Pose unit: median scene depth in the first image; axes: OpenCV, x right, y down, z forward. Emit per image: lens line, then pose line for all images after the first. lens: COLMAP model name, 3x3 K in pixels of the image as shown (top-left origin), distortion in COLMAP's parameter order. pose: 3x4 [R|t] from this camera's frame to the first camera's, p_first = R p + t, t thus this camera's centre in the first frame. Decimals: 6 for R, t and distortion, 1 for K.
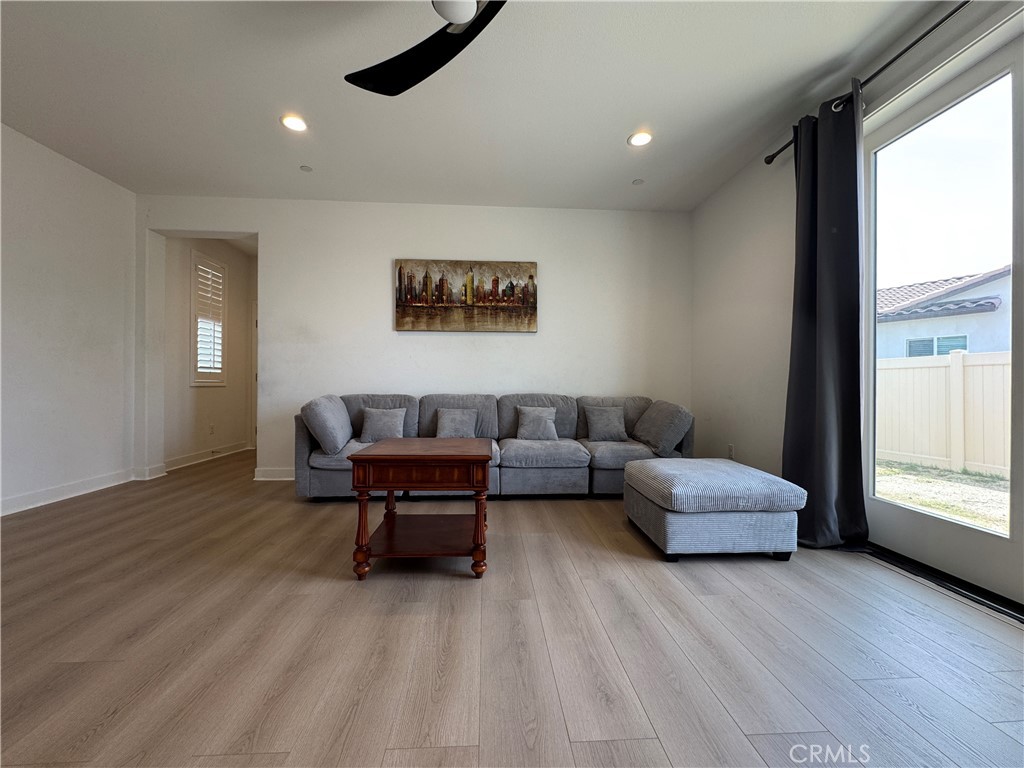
lens RADIAL K [[409.6, 0, 512.0], [0, 409.6, 384.0], [0, 0, 1]] dist [0.001428, -0.000221]
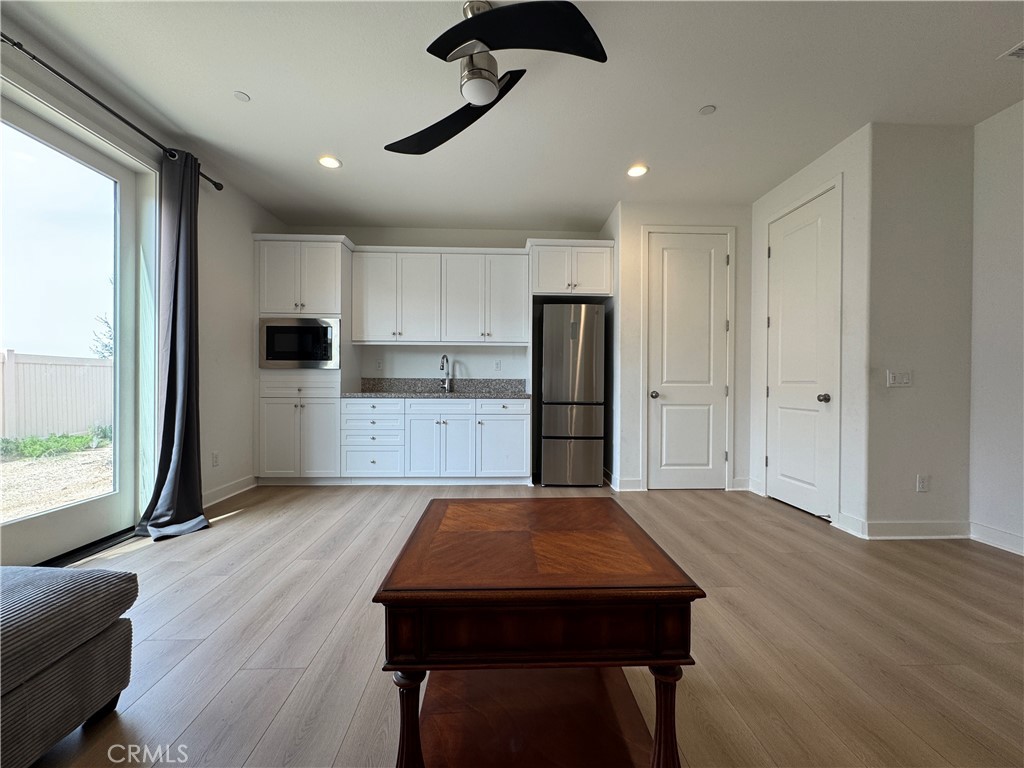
lens RADIAL K [[409.6, 0, 512.0], [0, 409.6, 384.0], [0, 0, 1]] dist [0.001428, -0.000221]
pose [[-0.999535, -0.011207, 0.028361, -0.105578], [-0.011175, 0.999937, 0.001262, -0.019352], [-0.028374, 0.000945, -0.999597, 0.842343]]
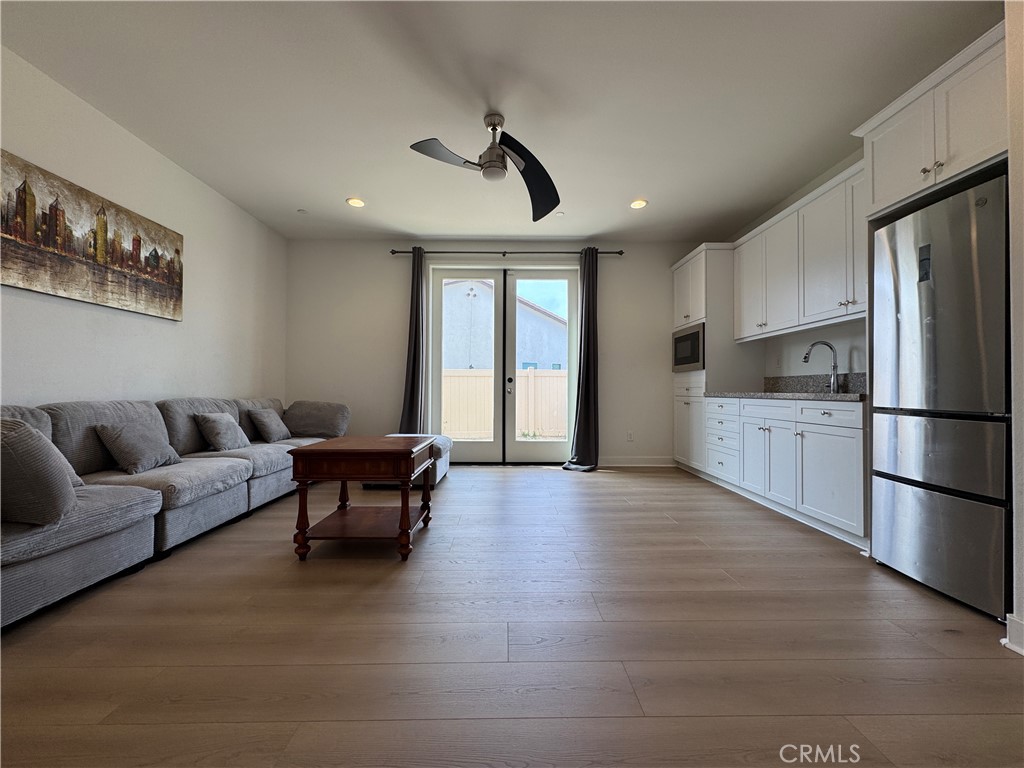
lens RADIAL K [[409.6, 0, 512.0], [0, 409.6, 384.0], [0, 0, 1]] dist [0.001428, -0.000221]
pose [[0.052820, 0.010255, 0.998551, -0.718467], [-0.005923, 0.999933, -0.009956, 0.000327], [-0.998586, -0.005389, 0.052877, 0.309930]]
